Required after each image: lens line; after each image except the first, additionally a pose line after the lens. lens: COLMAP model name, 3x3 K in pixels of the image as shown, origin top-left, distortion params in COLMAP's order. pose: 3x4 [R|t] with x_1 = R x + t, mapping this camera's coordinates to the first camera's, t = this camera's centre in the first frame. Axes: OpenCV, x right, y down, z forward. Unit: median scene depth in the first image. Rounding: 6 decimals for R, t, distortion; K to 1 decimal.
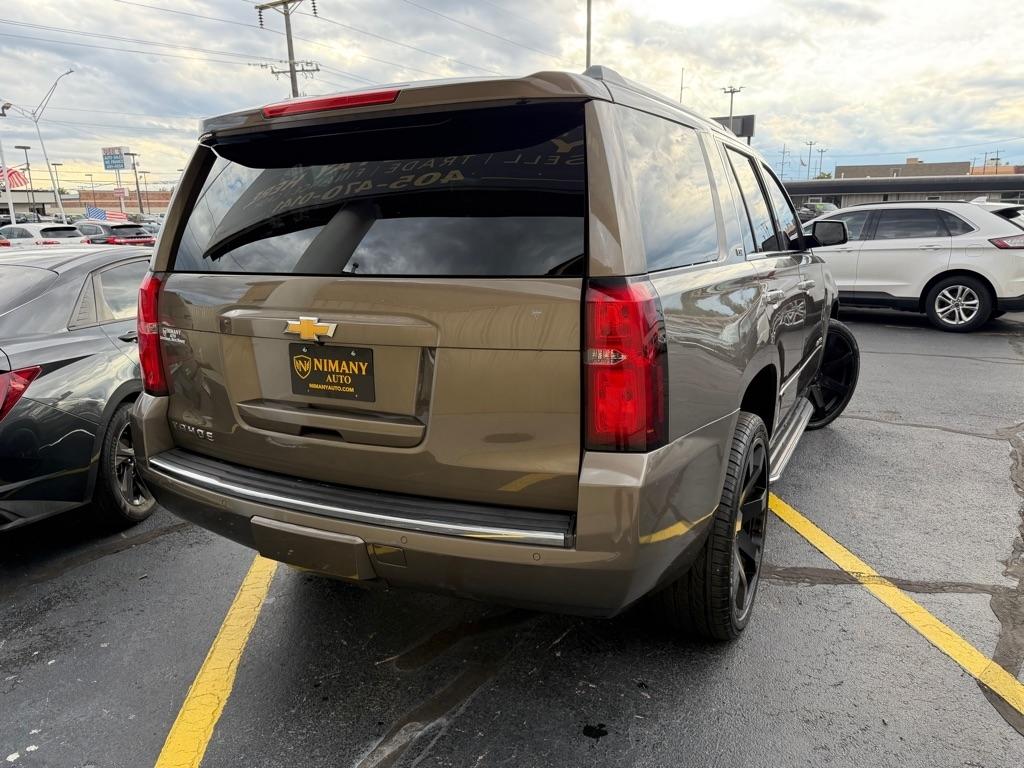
lens RADIAL K [[762.0, 0, 505.6], [0, 762.0, 380.1], [0, 0, 1]] dist [0.034444, -0.005348]
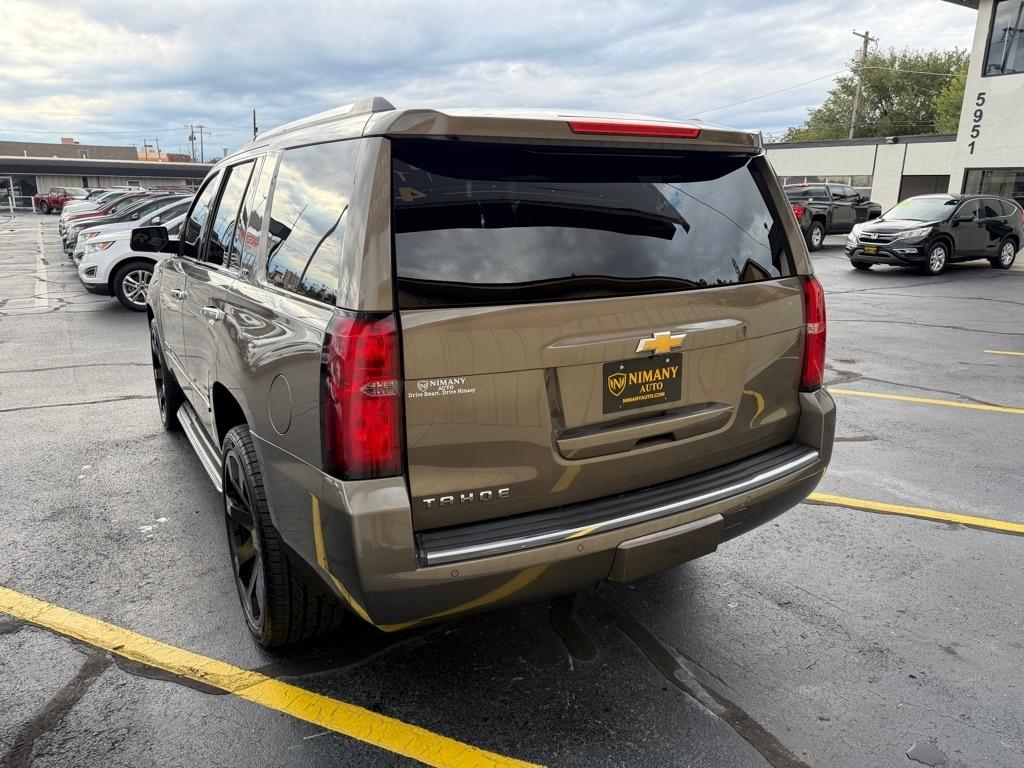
lens RADIAL K [[762.0, 0, 505.6], [0, 762.0, 380.1], [0, 0, 1]] dist [0.034444, -0.005348]
pose [[0.517094, -0.181969, 0.836362, -1.114247], [0.166269, 0.979881, 0.110397, -0.149523], [-0.839624, 0.081975, 0.536946, 0.547249]]
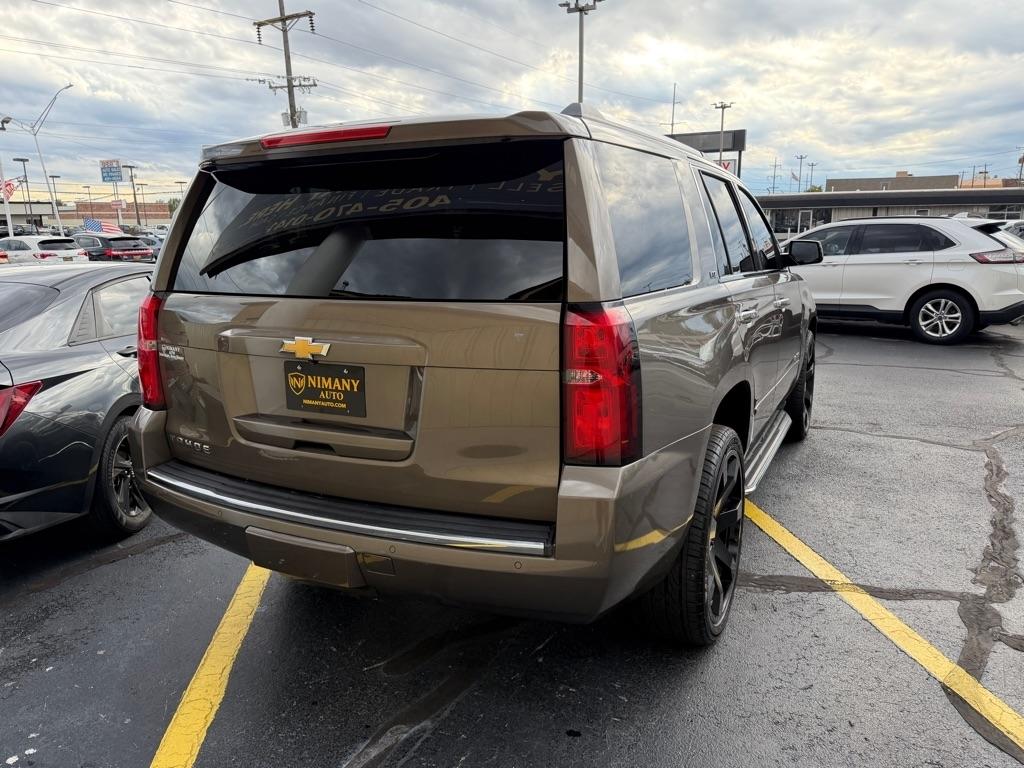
lens RADIAL K [[755.5, 0, 515.9], [0, 755.5, 367.7], [0, 0, 1]] dist [0.048838, -0.027842]
pose [[0.999768, 0.003892, 0.021175, 0.012413], [-0.003288, 0.999589, -0.028490, -0.009843], [-0.021277, 0.028414, 0.999370, -0.047029]]
